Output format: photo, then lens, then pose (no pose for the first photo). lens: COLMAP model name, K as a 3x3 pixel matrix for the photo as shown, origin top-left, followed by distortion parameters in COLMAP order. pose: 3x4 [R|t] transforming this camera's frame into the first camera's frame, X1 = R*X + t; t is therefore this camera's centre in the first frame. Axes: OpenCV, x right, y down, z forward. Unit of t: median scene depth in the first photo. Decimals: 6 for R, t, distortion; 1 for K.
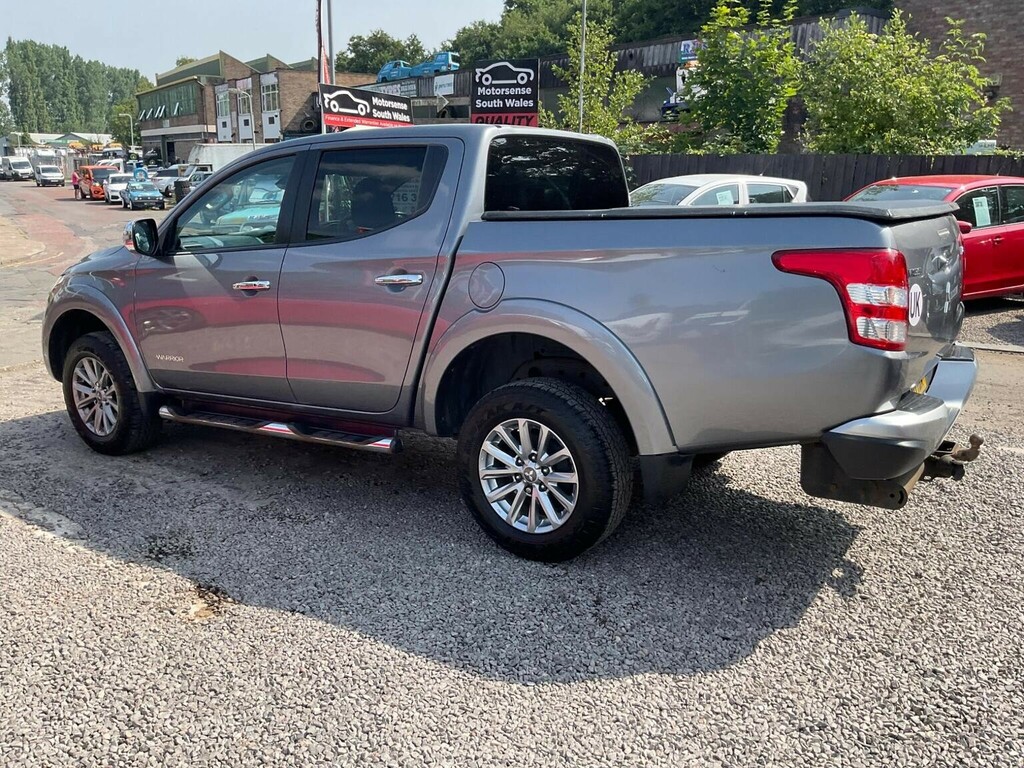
lens RADIAL K [[847.9, 0, 496.1], [0, 847.9, 384.7], [0, 0, 1]] dist [0.067710, -0.102649]
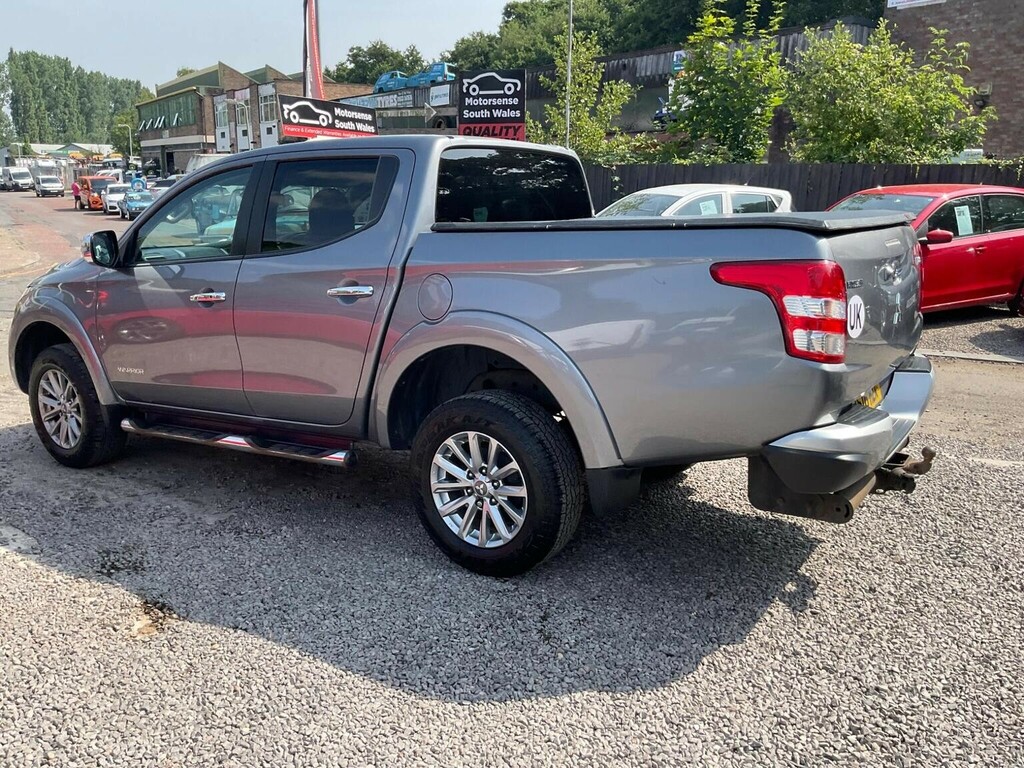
lens RADIAL K [[847.9, 0, 496.1], [0, 847.9, 384.7], [0, 0, 1]] dist [0.067710, -0.102649]
pose [[0.999998, -0.001929, -0.000350, 0.043427], [0.001925, 0.999943, -0.010509, -0.003117], [0.000370, 0.010508, 0.999945, 0.007043]]
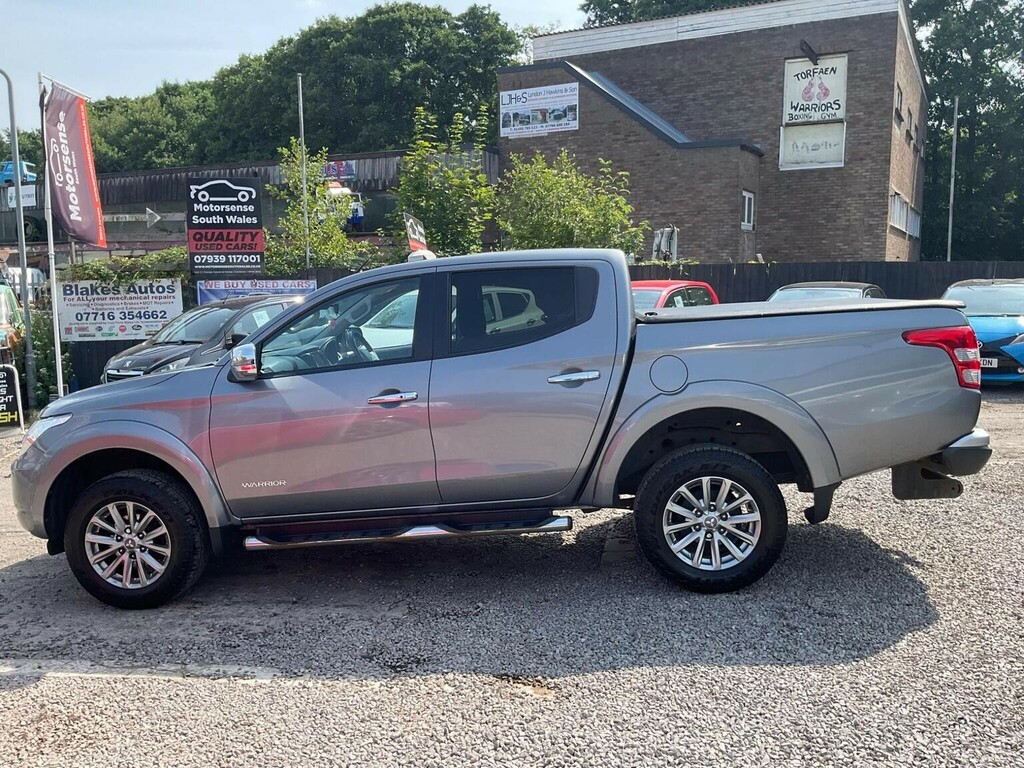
lens RADIAL K [[847.9, 0, 496.1], [0, 847.9, 384.7], [0, 0, 1]] dist [0.067710, -0.102649]
pose [[0.876314, -0.083246, 0.474493, -0.599858], [0.141318, 0.986045, -0.087998, -0.019831], [-0.460546, 0.144169, 0.875850, 0.019370]]
